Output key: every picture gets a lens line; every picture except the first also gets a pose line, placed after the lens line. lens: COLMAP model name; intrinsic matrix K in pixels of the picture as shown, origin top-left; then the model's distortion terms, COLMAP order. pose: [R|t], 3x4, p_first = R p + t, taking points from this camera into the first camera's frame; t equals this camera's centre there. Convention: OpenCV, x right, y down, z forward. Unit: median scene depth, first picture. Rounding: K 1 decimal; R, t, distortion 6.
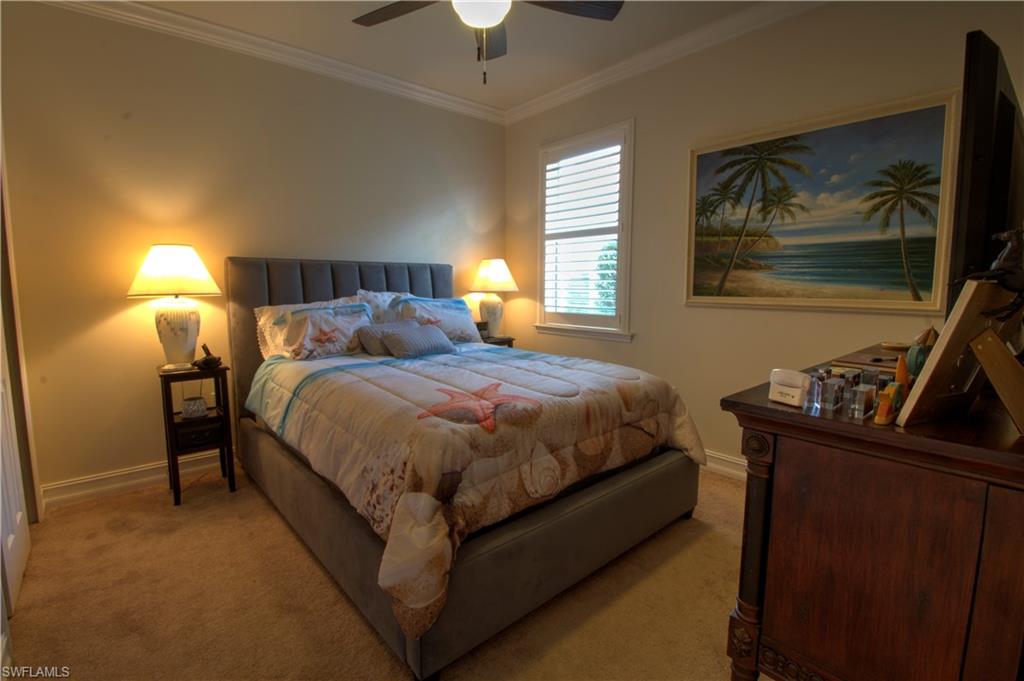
lens RADIAL K [[477.4, 0, 511.5], [0, 477.4, 338.4], [0, 0, 1]] dist [0.001566, 0.000064]
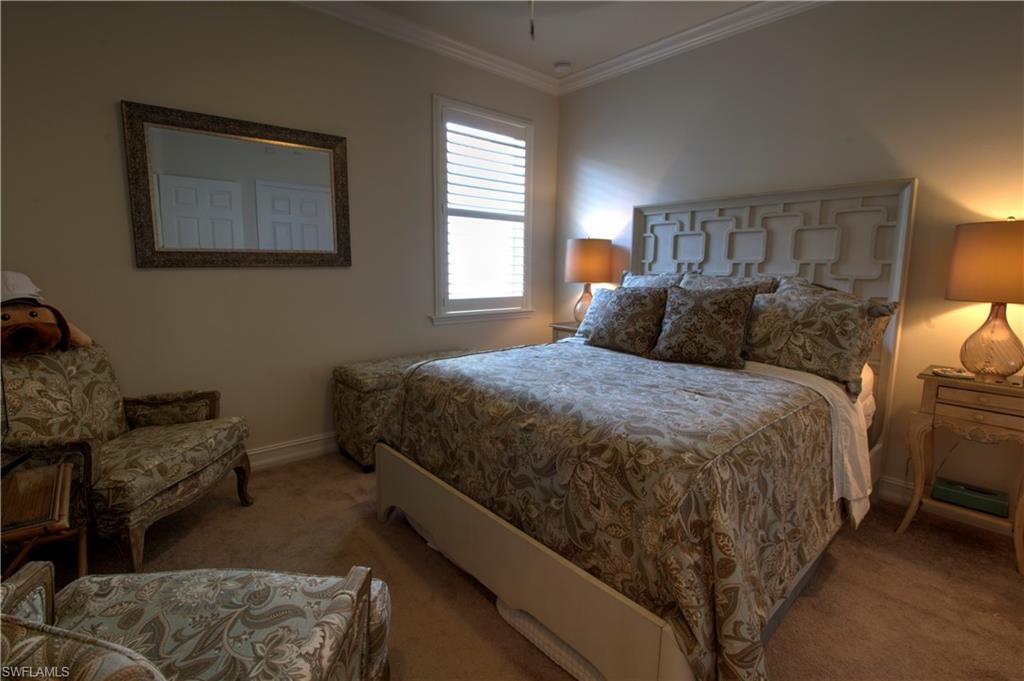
lens RADIAL K [[477.4, 0, 513.0], [0, 477.4, 338.5], [0, 0, 1]] dist [0.001566, 0.000064]
pose [[-0.013310, -0.146174, 0.989169, -0.790434], [0.103803, 0.983710, 0.146764, -0.107434], [-0.994509, 0.104633, 0.002080, 0.923604]]
